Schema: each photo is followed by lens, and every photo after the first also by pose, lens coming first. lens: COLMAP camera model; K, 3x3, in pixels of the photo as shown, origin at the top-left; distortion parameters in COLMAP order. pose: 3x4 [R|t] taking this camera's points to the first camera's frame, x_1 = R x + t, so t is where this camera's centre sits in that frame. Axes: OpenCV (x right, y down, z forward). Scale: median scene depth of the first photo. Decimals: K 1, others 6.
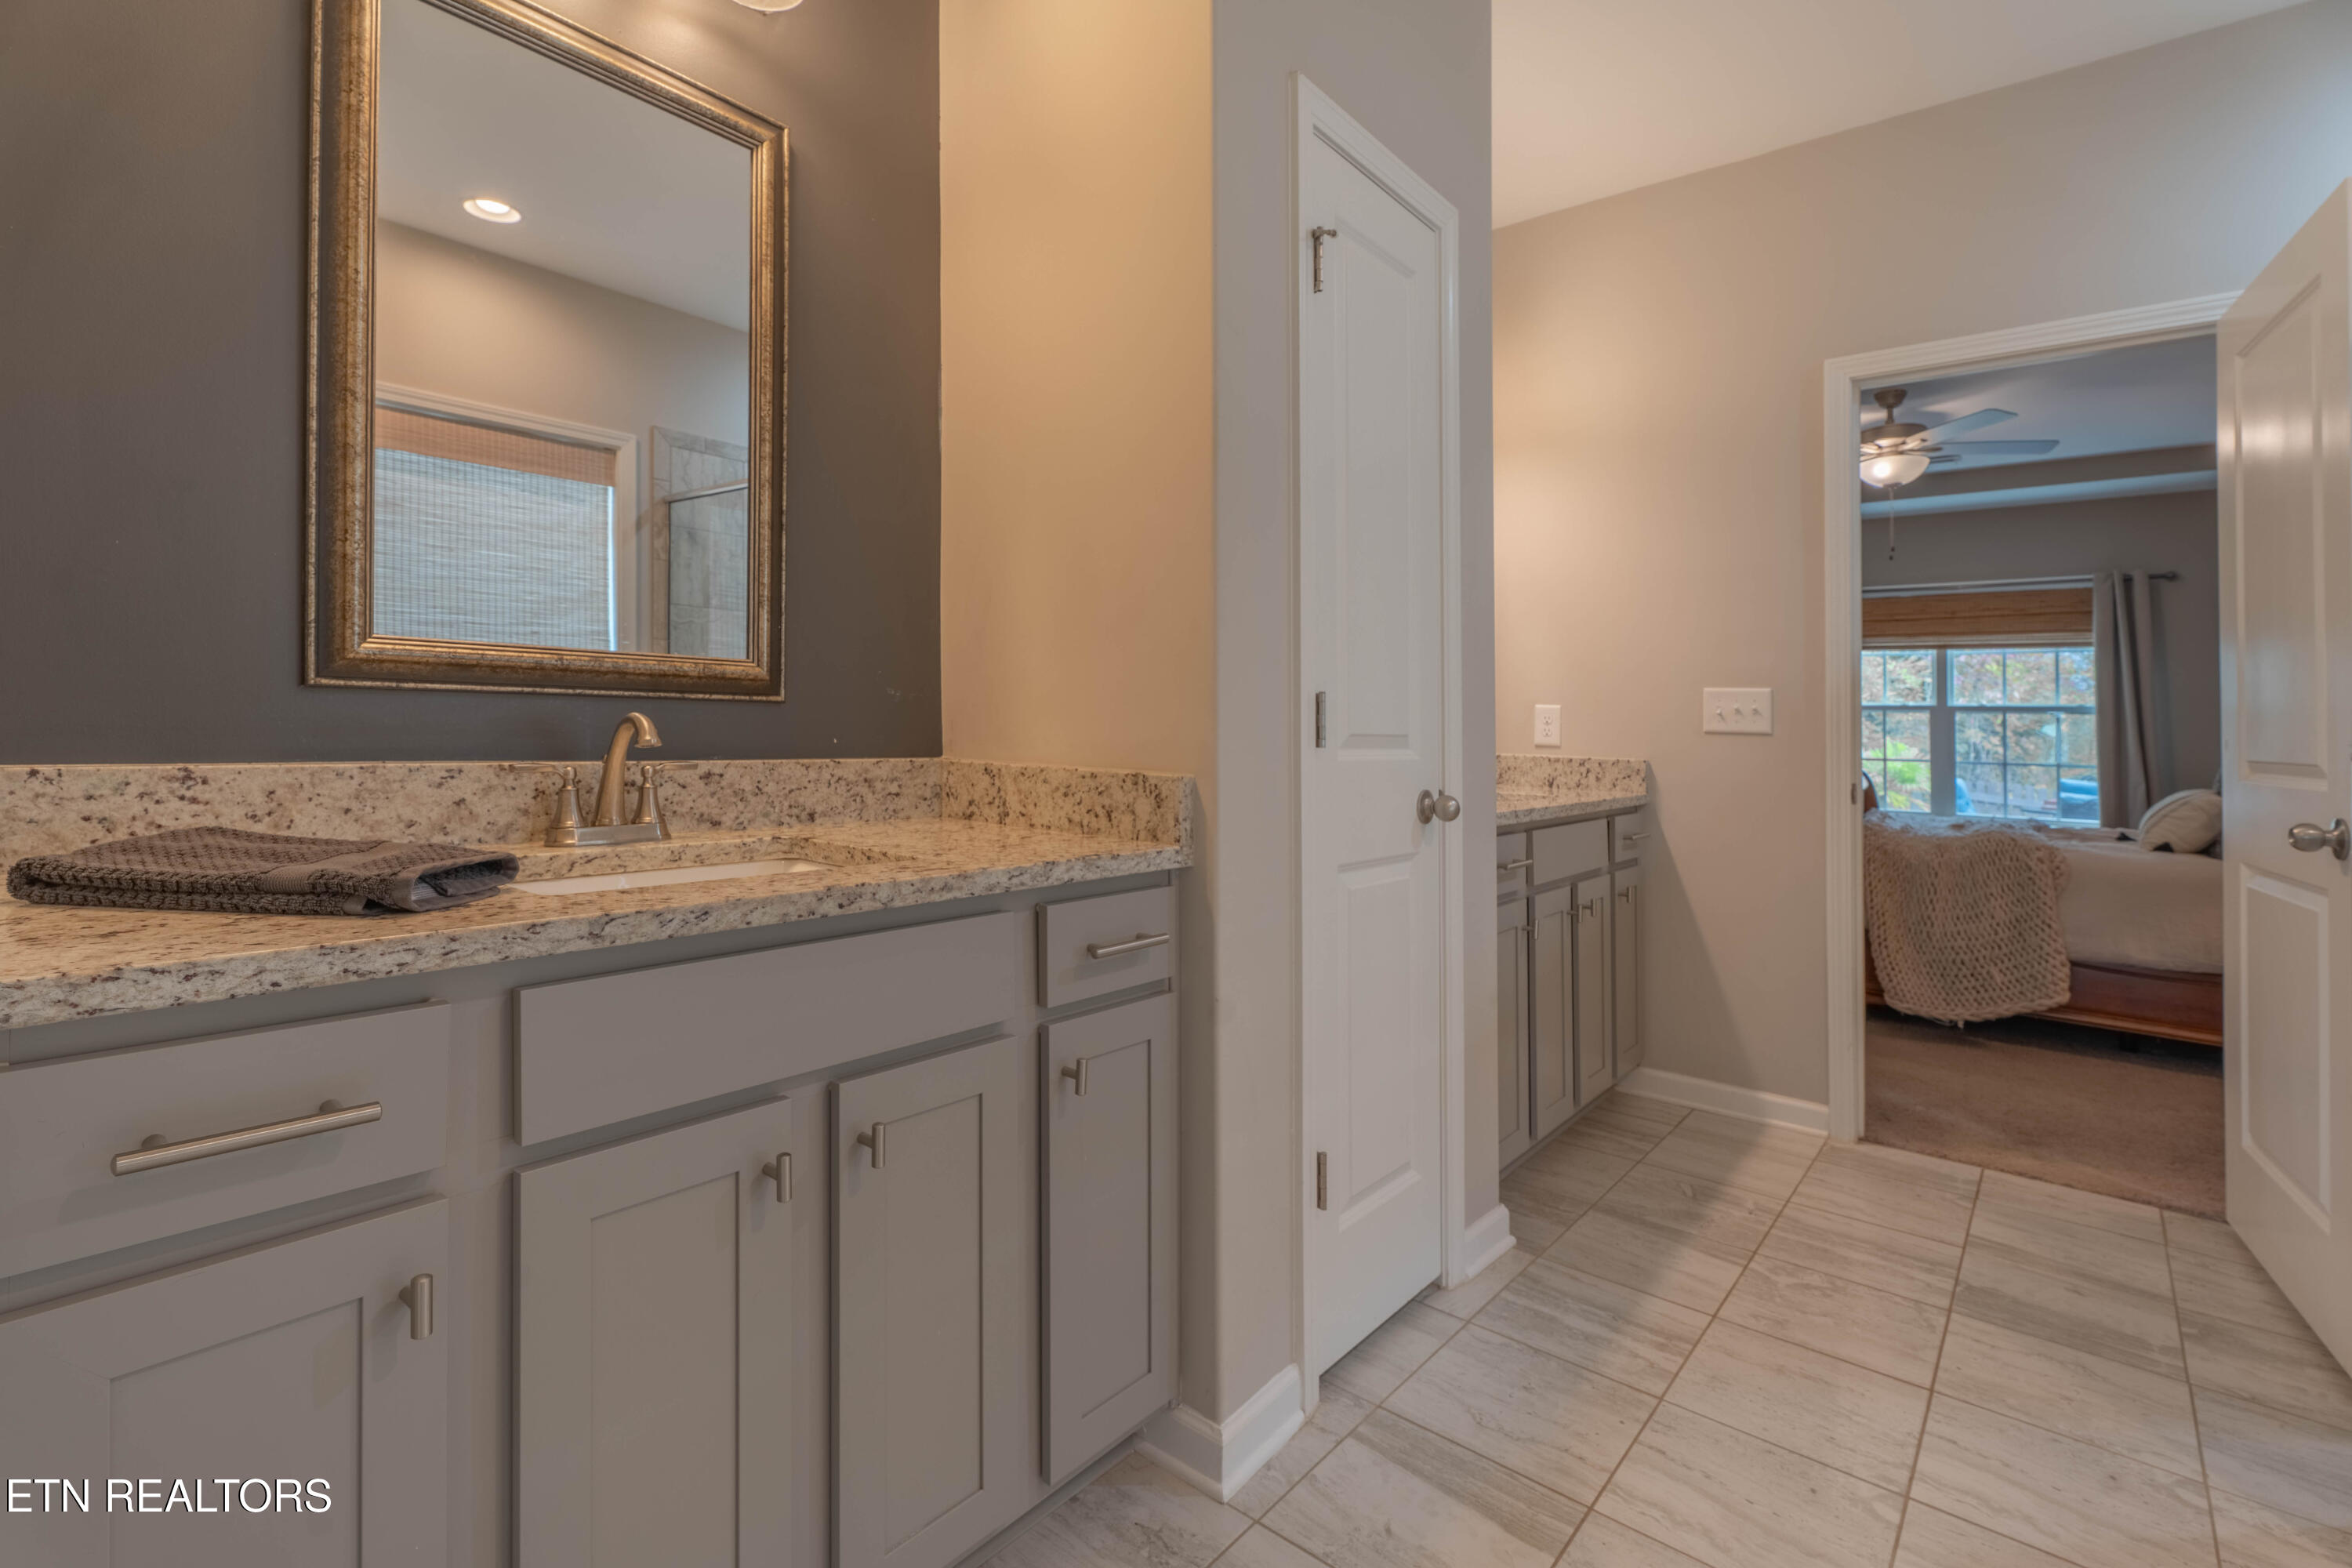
lens RADIAL K [[1087.6, 0, 1164.8], [0, 1087.6, 727.2], [0, 0, 1]] dist [-0.002053, -0.000561]
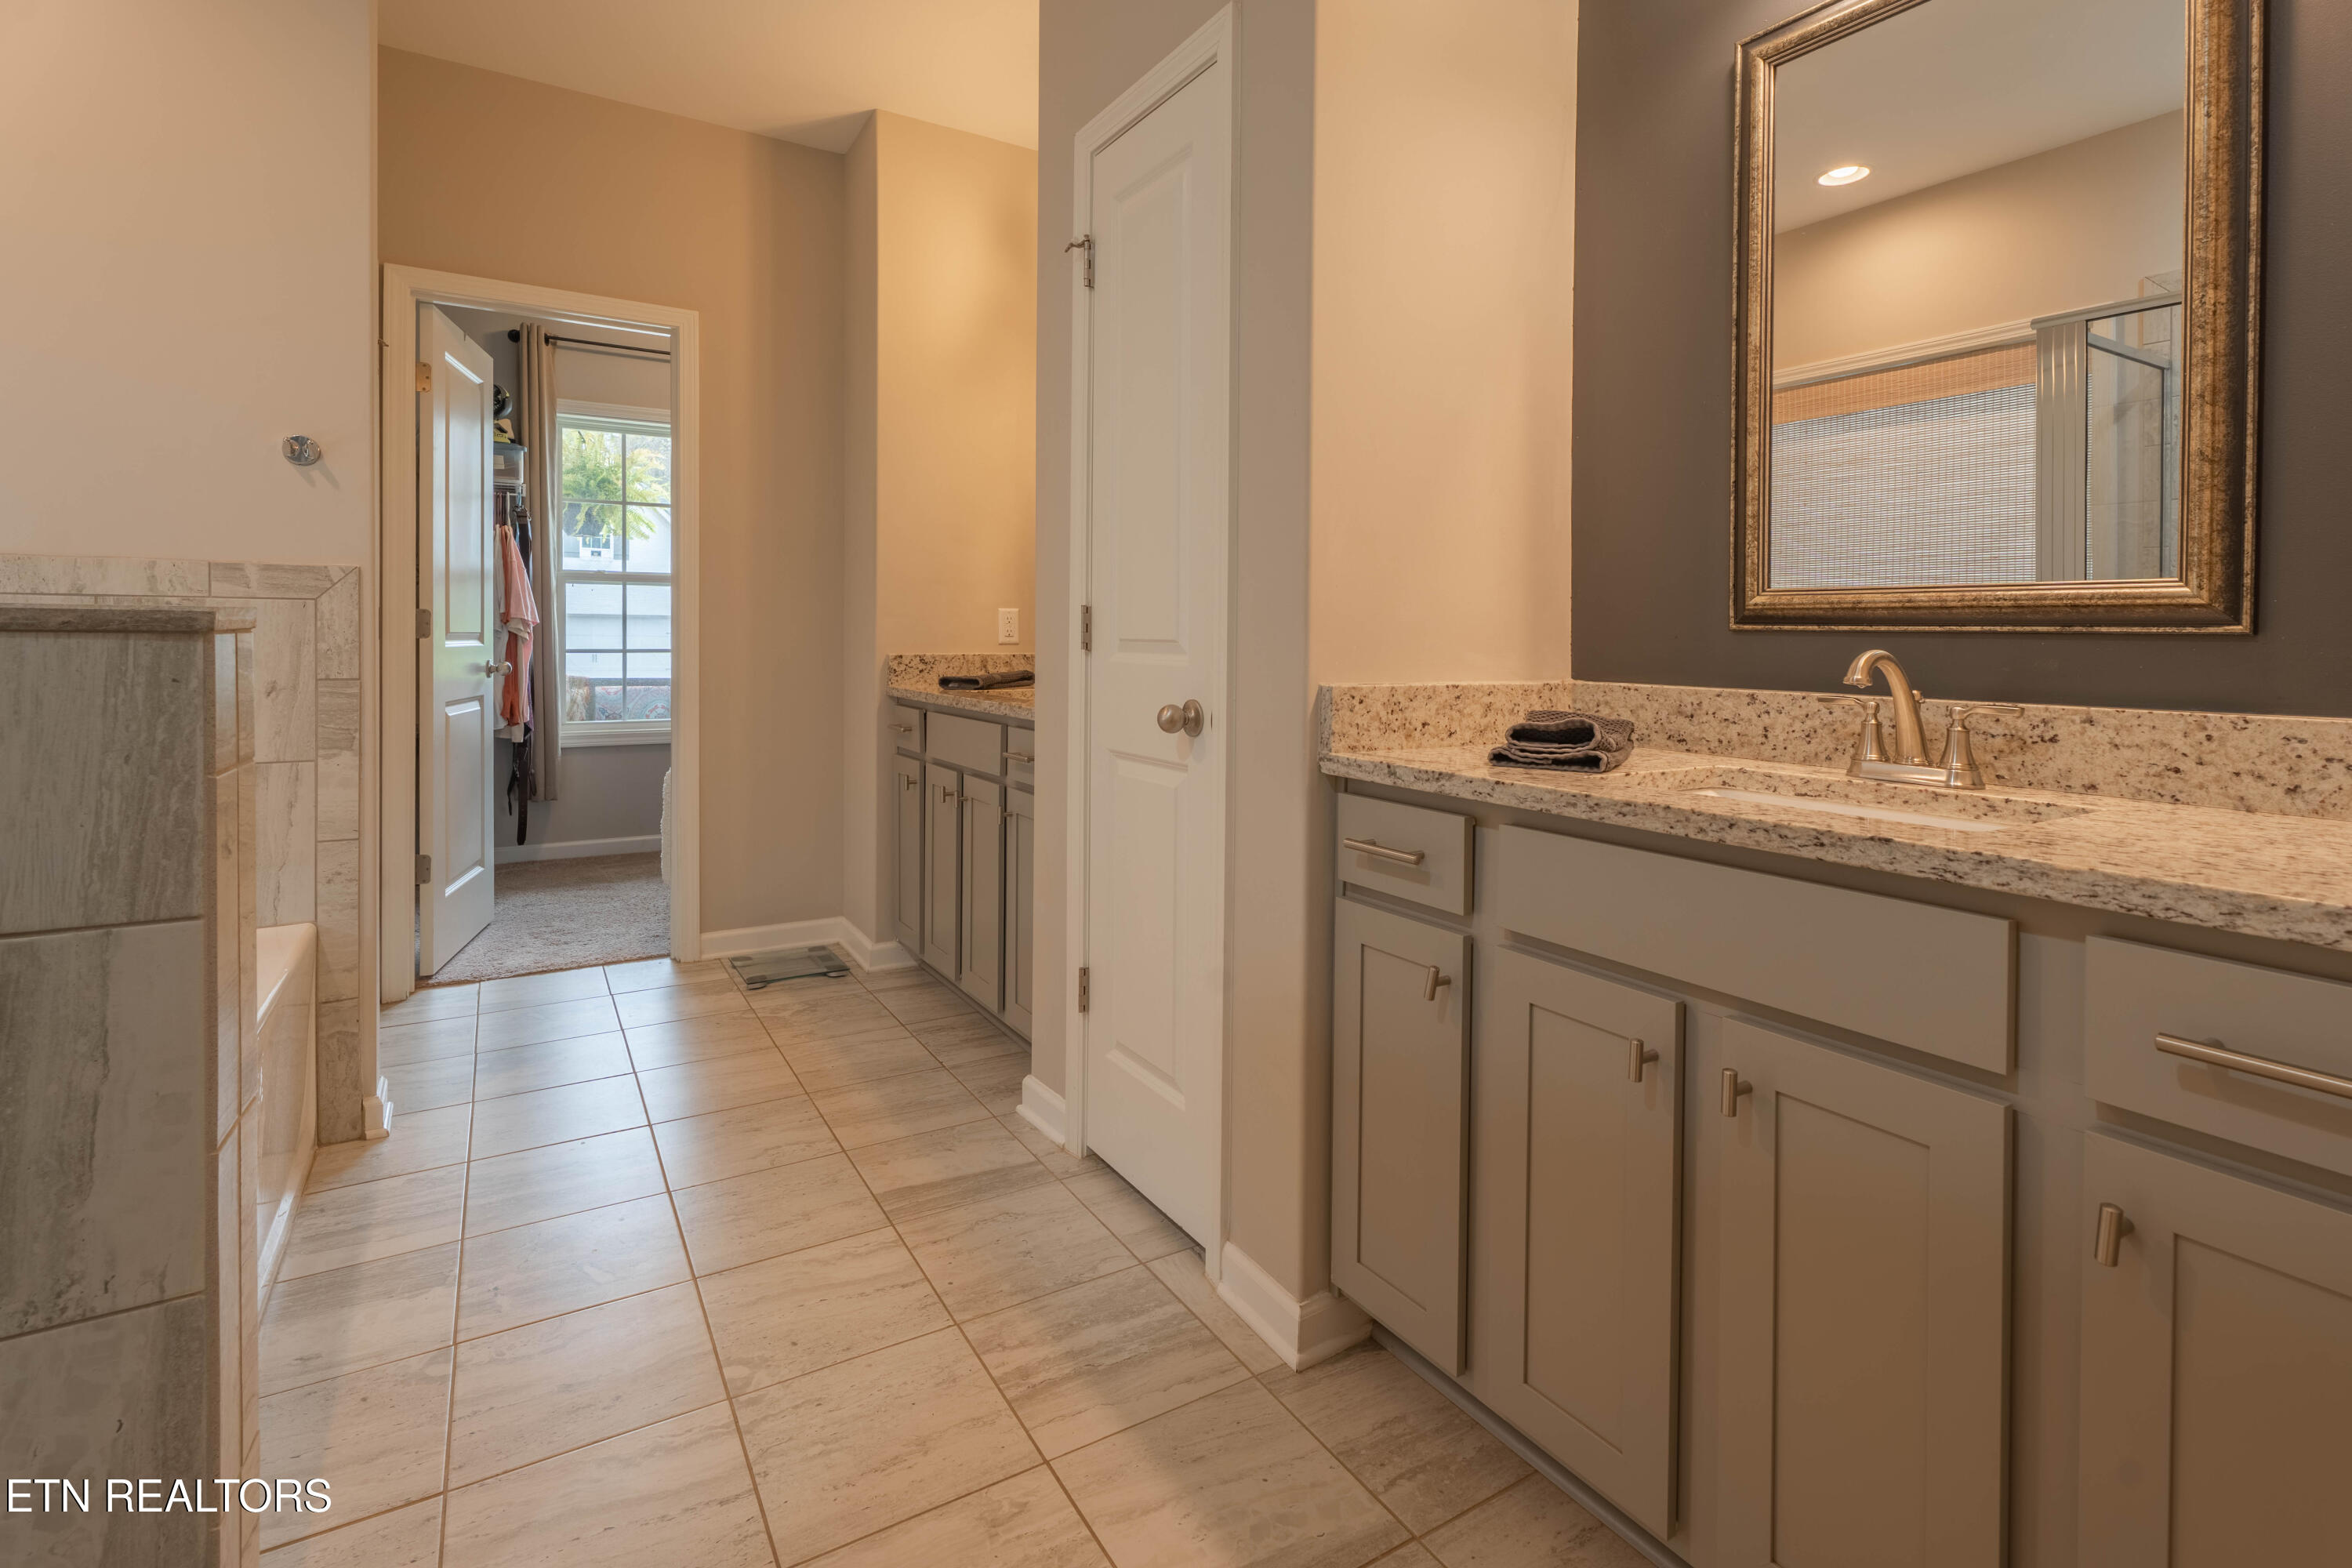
lens RADIAL K [[1105.3, 0, 1176.8], [0, 1105.3, 746.7], [0, 0, 1]] dist [0.003512, 0.000306]
pose [[-0.319846, 0.063466, -0.945341, 1.150071], [-0.026898, 0.996744, 0.076018, 0.027061], [0.947088, 0.049742, -0.317098, 1.312289]]
